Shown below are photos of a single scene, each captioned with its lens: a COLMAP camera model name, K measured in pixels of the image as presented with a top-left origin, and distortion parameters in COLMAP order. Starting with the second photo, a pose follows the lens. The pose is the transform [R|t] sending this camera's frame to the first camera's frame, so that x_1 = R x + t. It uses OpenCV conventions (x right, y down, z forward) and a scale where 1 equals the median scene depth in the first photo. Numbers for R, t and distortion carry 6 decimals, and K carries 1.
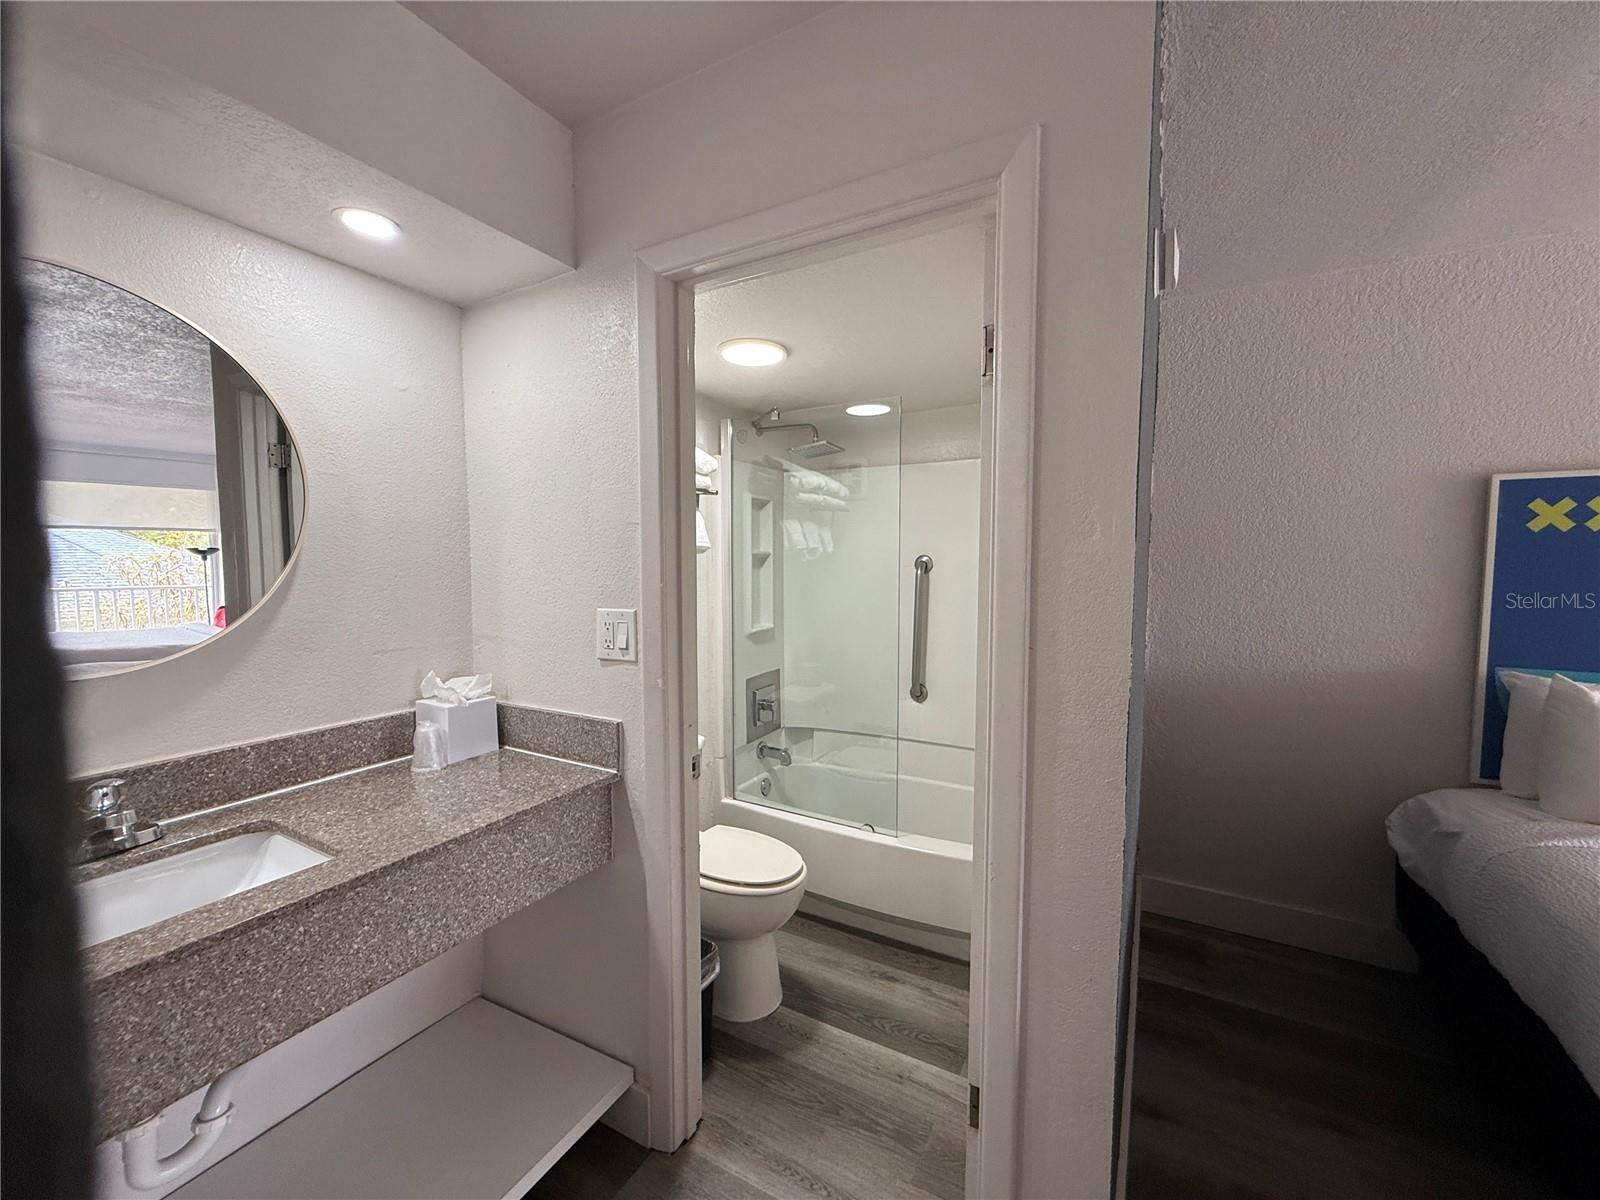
lens RADIAL K [[639.3, 0, 802.5], [0, 639.3, 600.1], [0, 0, 1]] dist [-0.000056, -0.000018]
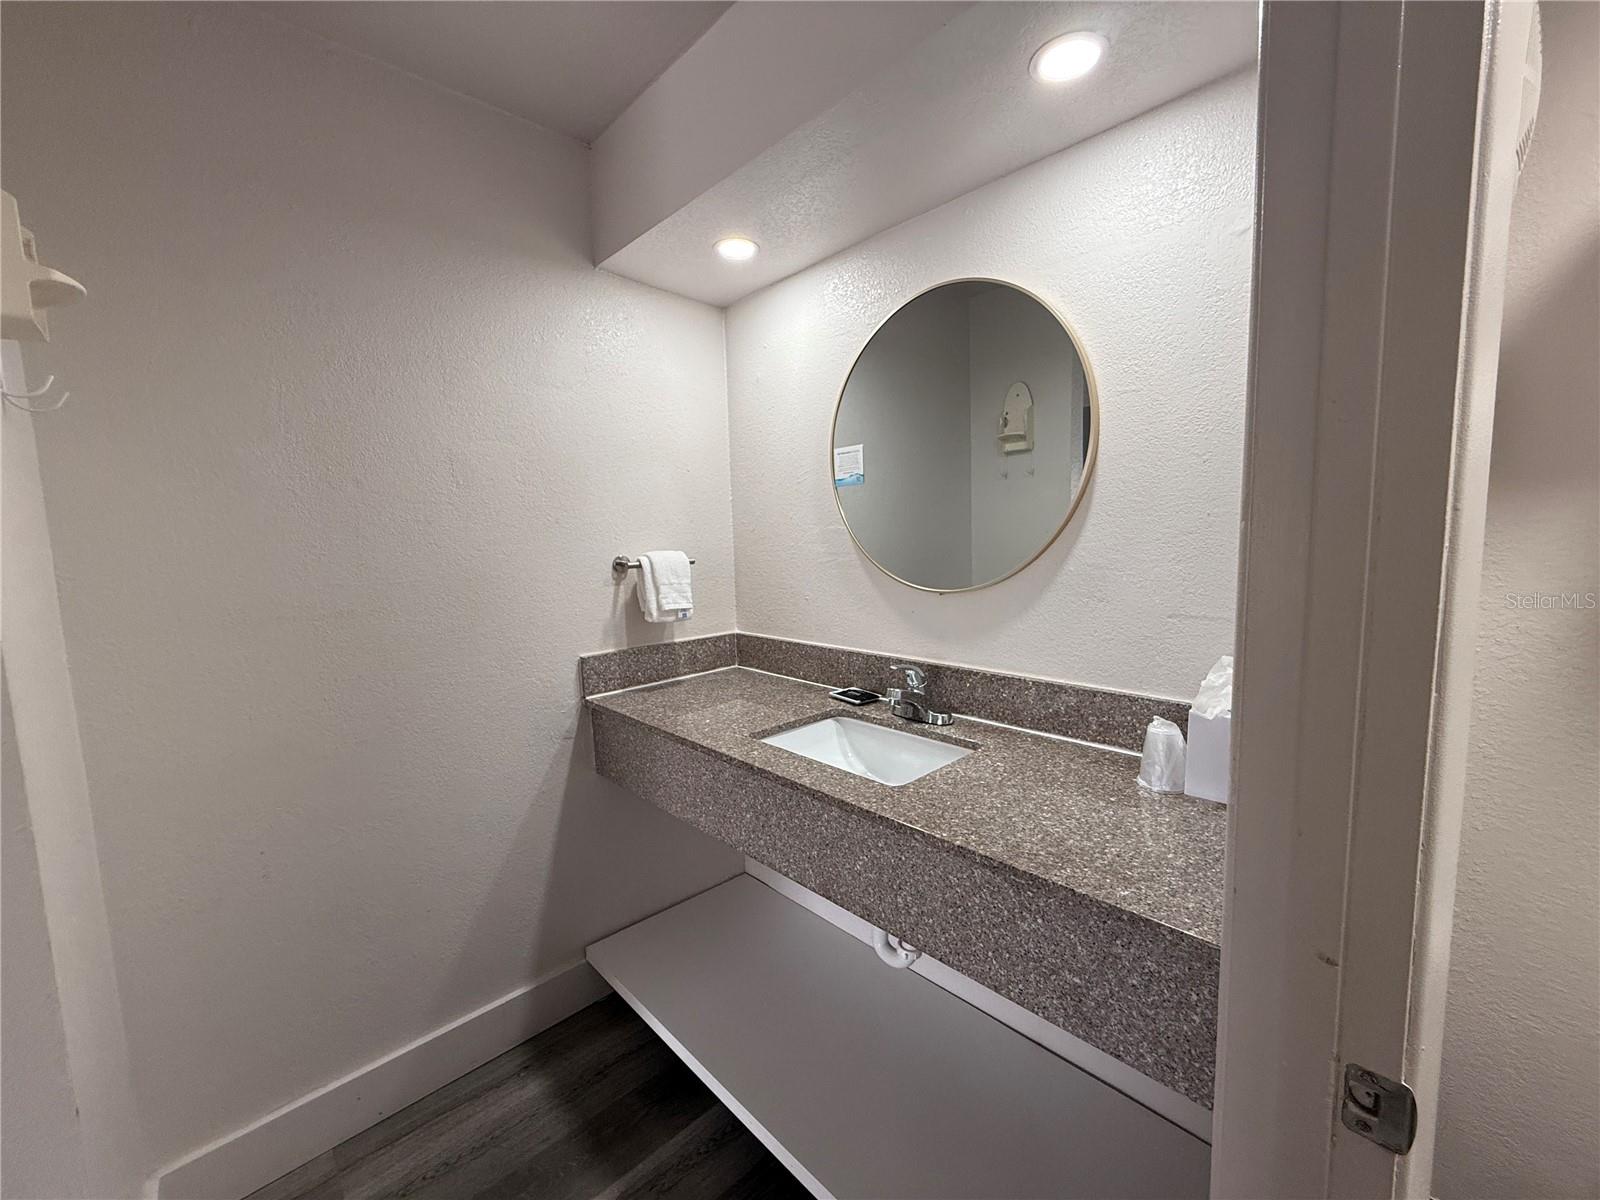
lens RADIAL K [[639.3, 0, 802.5], [0, 639.3, 600.1], [0, 0, 1]] dist [-0.000056, -0.000018]
pose [[-0.304658, 0.108101, -0.946307, 0.225827], [-0.036167, 0.991509, 0.124909, -0.019587], [0.951775, 0.072279, -0.298161, 0.959555]]
